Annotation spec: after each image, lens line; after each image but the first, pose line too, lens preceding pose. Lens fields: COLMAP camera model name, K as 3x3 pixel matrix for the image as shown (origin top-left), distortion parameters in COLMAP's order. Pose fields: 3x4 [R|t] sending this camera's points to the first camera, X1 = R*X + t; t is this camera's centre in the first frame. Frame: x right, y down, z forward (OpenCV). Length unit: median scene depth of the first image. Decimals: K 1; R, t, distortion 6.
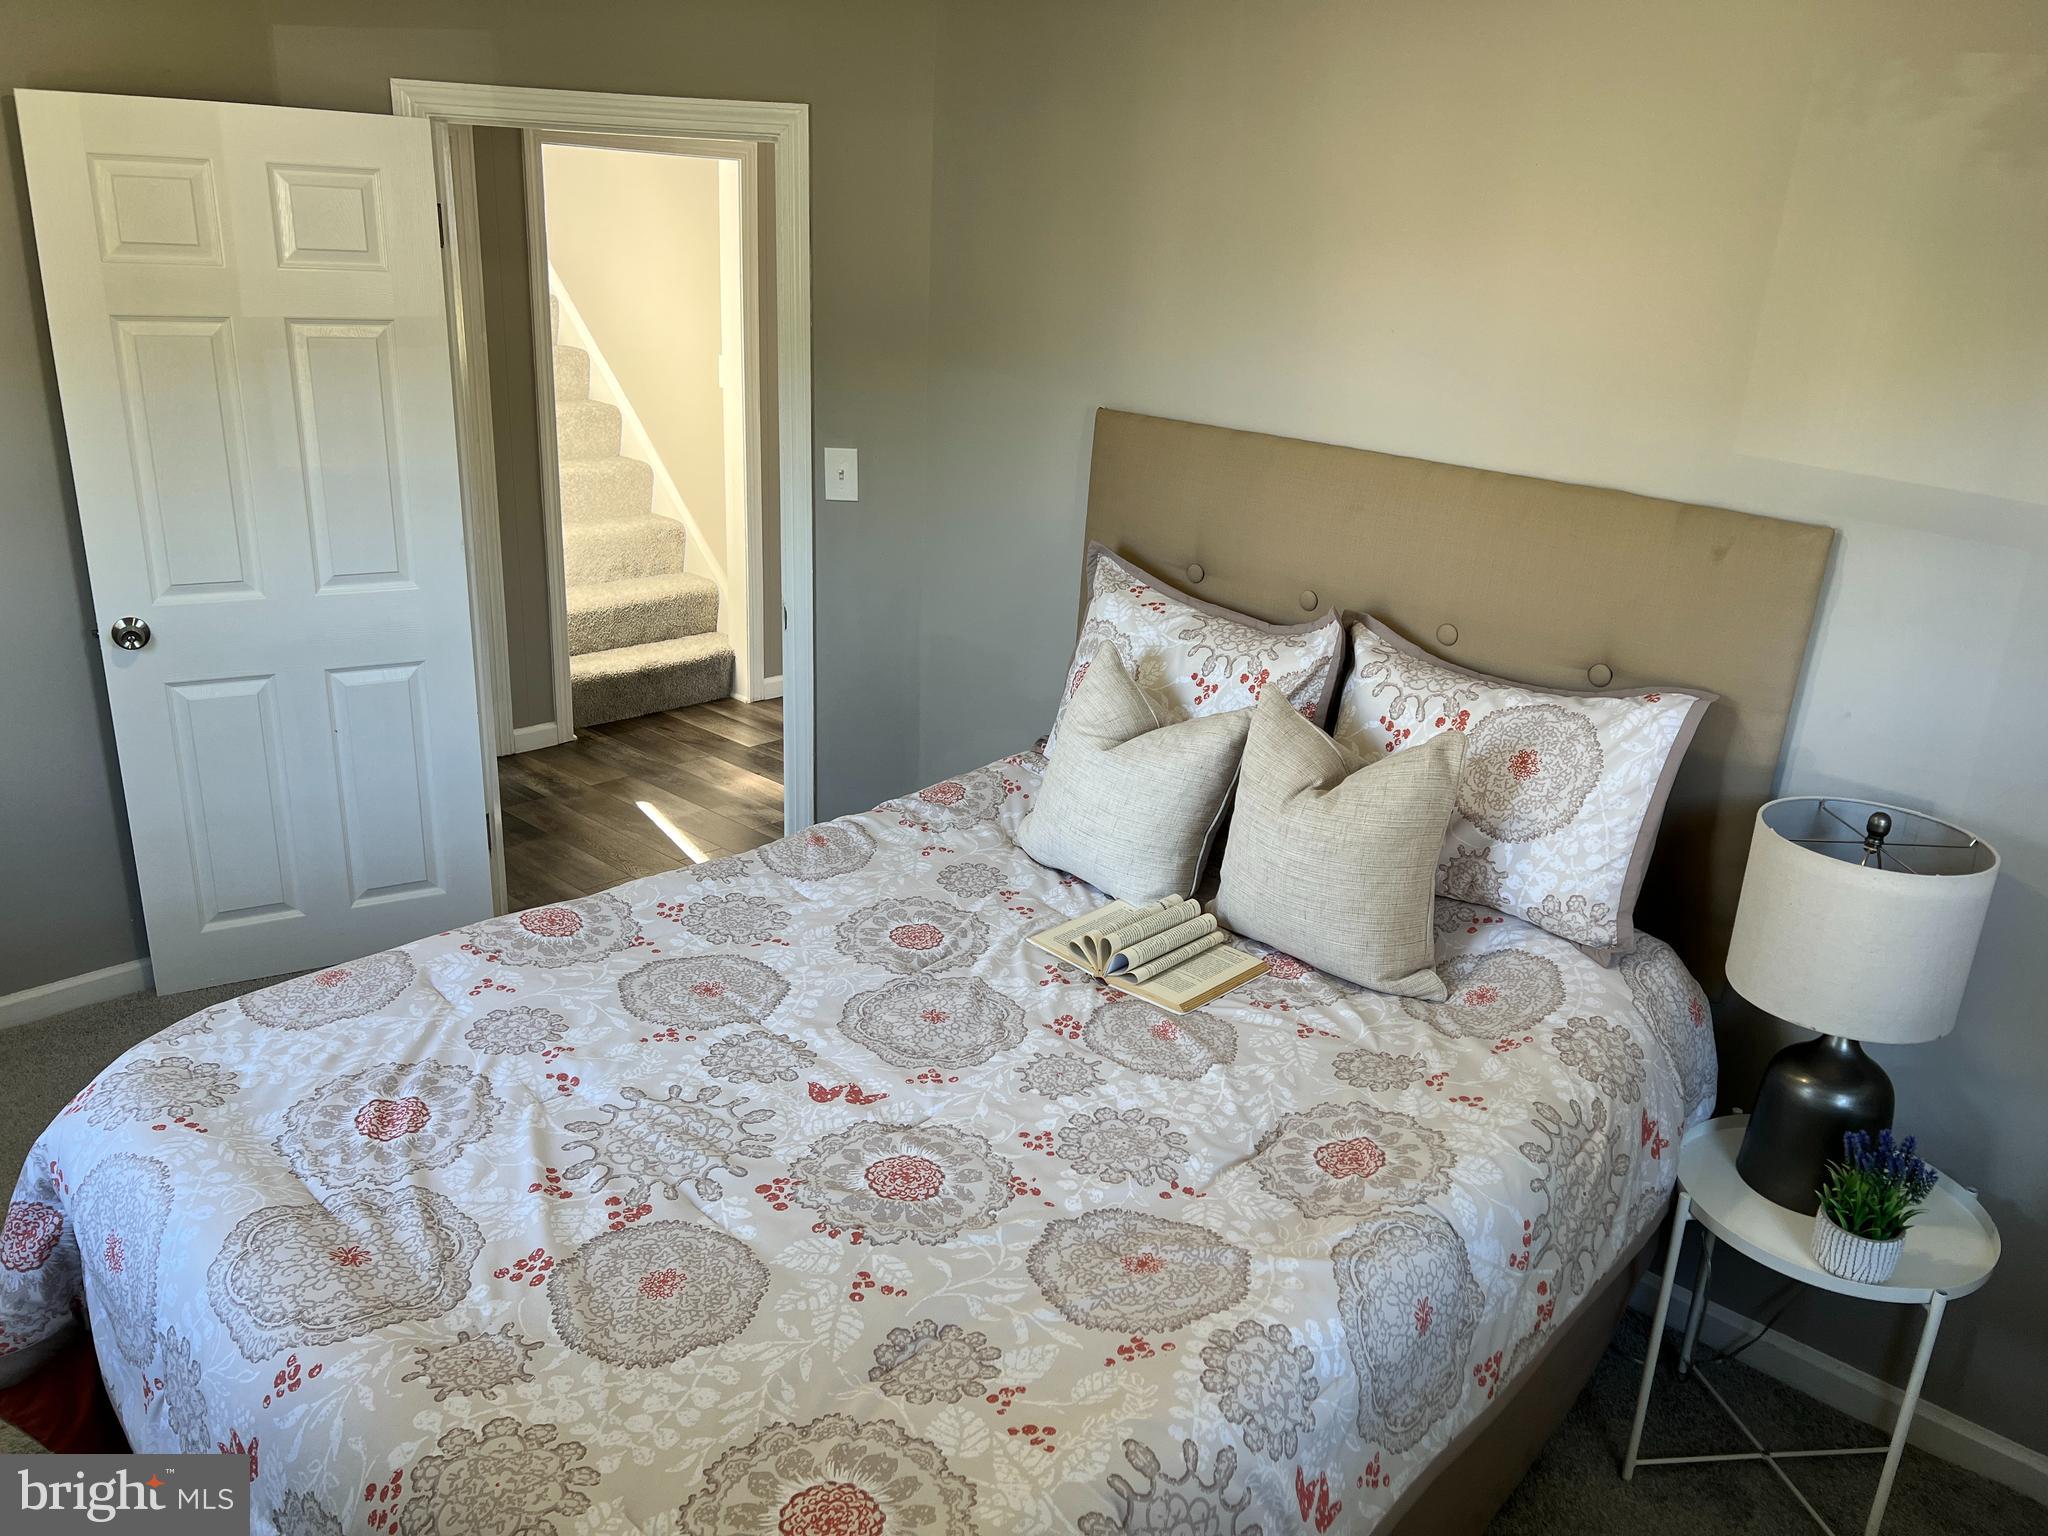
lens RADIAL K [[1552.9, 0, 1024.0], [0, 1552.9, 768.0], [0, 0, 1]] dist [0.102899, -0.149426]
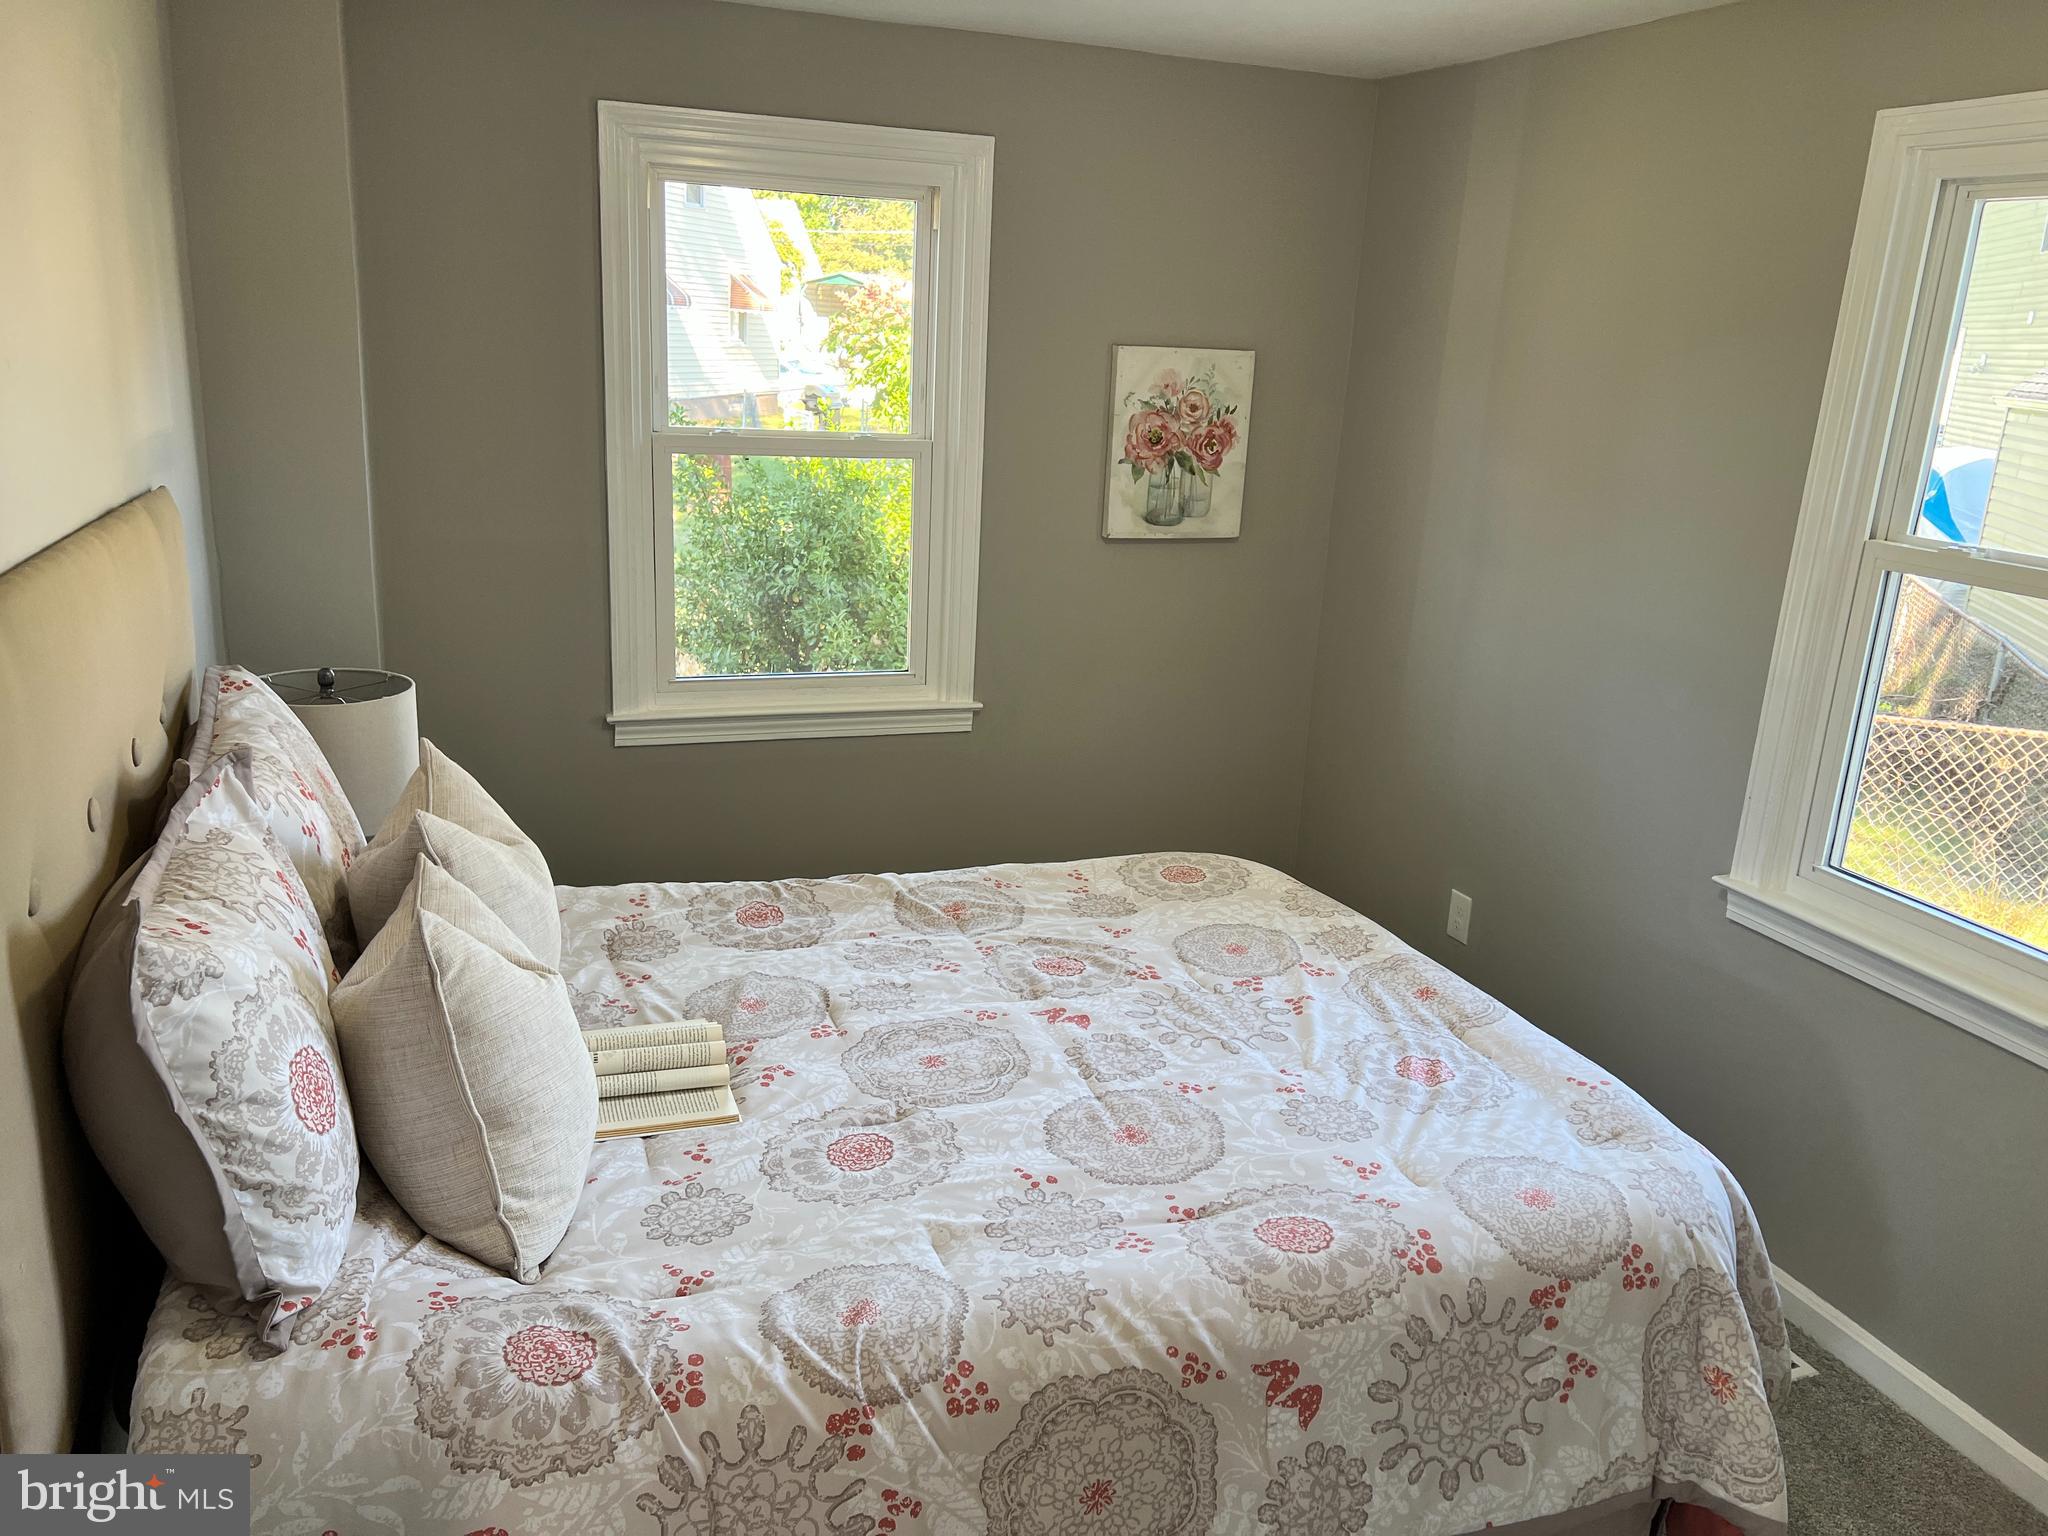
lens RADIAL K [[1552.9, 0, 1024.0], [0, 1552.9, 768.0], [0, 0, 1]] dist [0.102899, -0.149426]
pose [[-0.891980, -0.208160, 0.401300, -0.517575], [0.062435, 0.822454, 0.565395, -0.615916], [-0.447743, 0.529376, -0.720616, 1.735648]]
